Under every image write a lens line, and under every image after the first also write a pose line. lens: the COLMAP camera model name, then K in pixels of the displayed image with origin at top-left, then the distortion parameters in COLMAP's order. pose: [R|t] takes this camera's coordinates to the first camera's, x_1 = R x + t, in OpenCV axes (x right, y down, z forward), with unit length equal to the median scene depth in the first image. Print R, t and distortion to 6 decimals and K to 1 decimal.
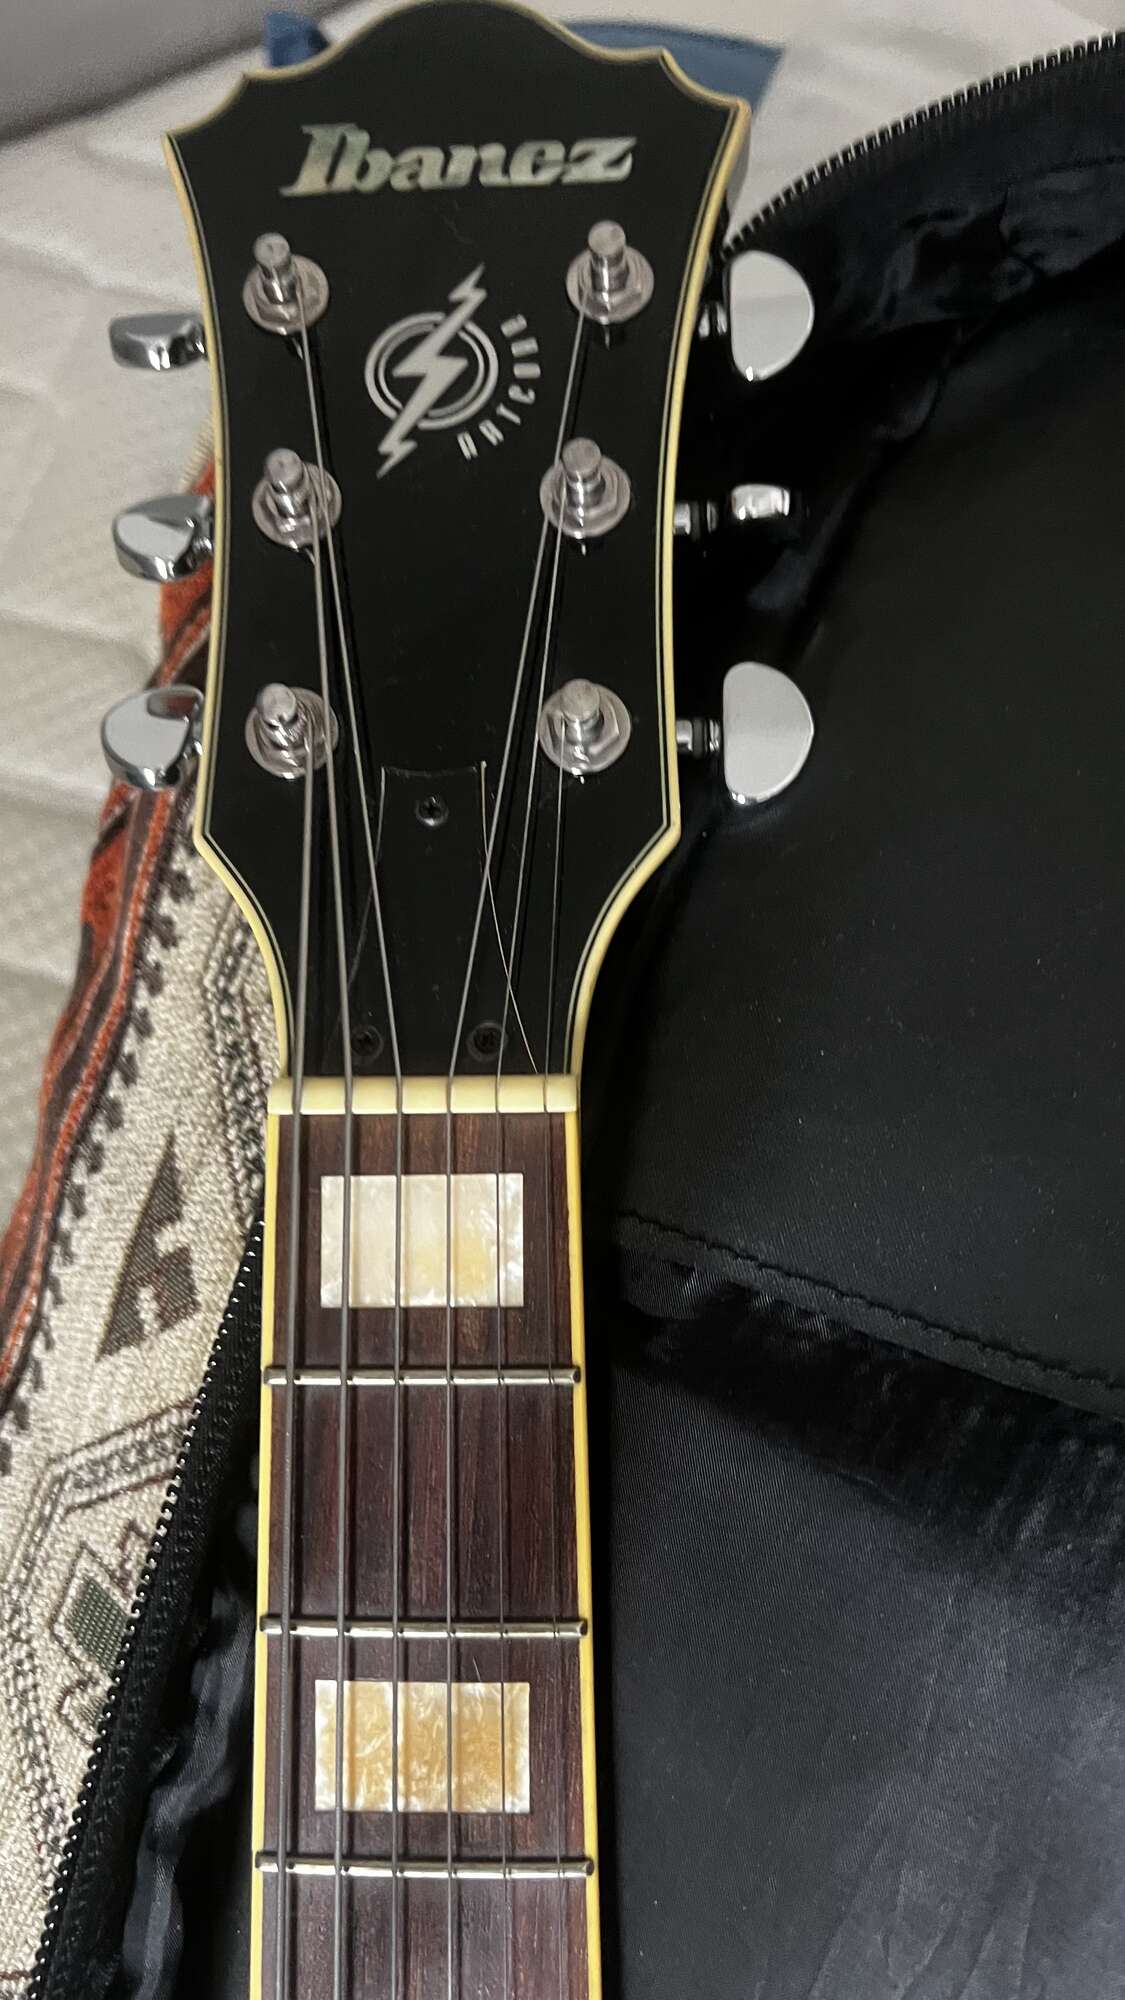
lens RADIAL K [[1457.5, 0, 562.5], [0, 1457.5, 1000.0], [0, 0, 1]] dist [-0.000805, -0.000393]
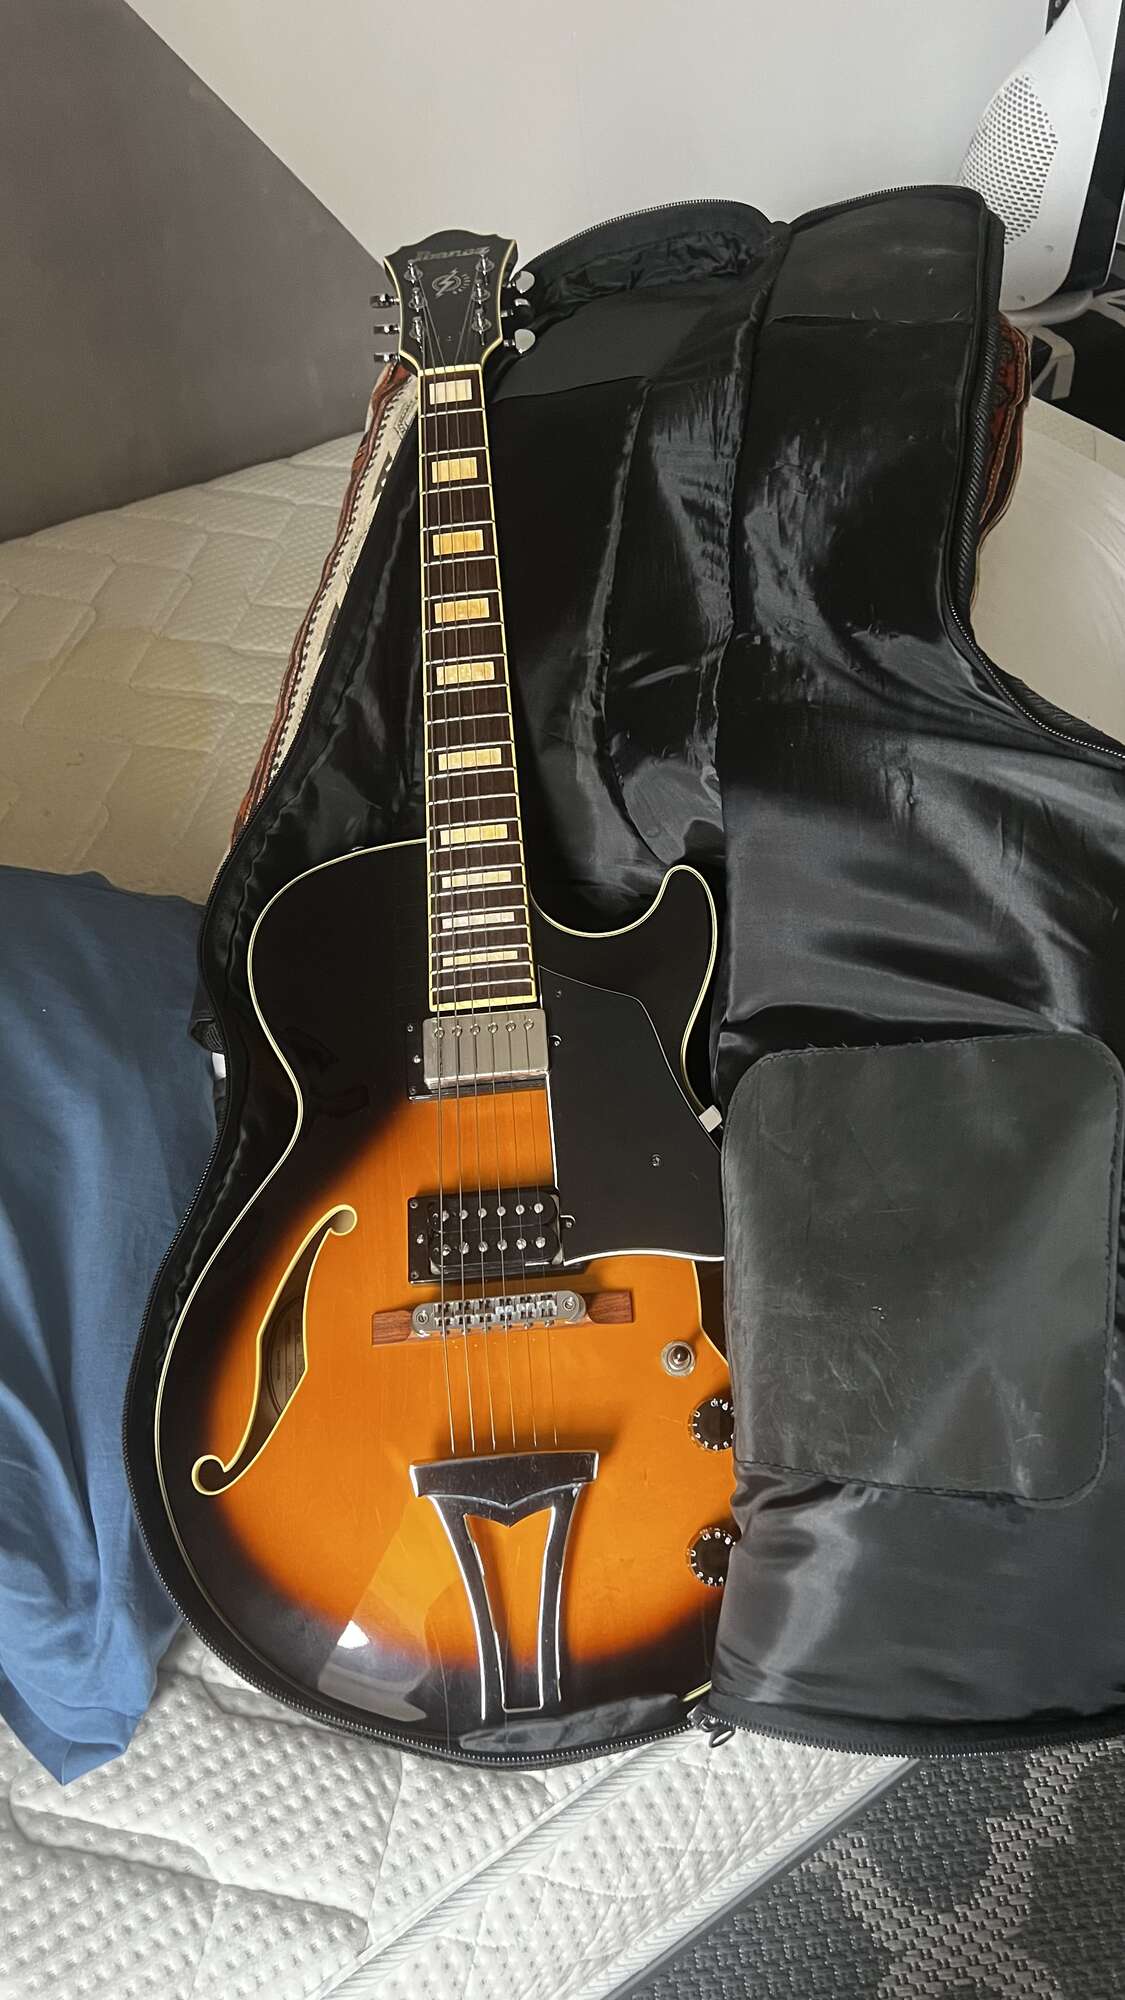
lens RADIAL K [[1457.5, 0, 562.5], [0, 1457.5, 1000.0], [0, 0, 1]] dist [-0.000805, -0.000393]
pose [[0.996441, -0.081395, -0.021917, 0.219213], [0.068475, 0.933235, -0.352680, 3.825372], [0.049161, 0.349924, 0.935487, -2.850372]]
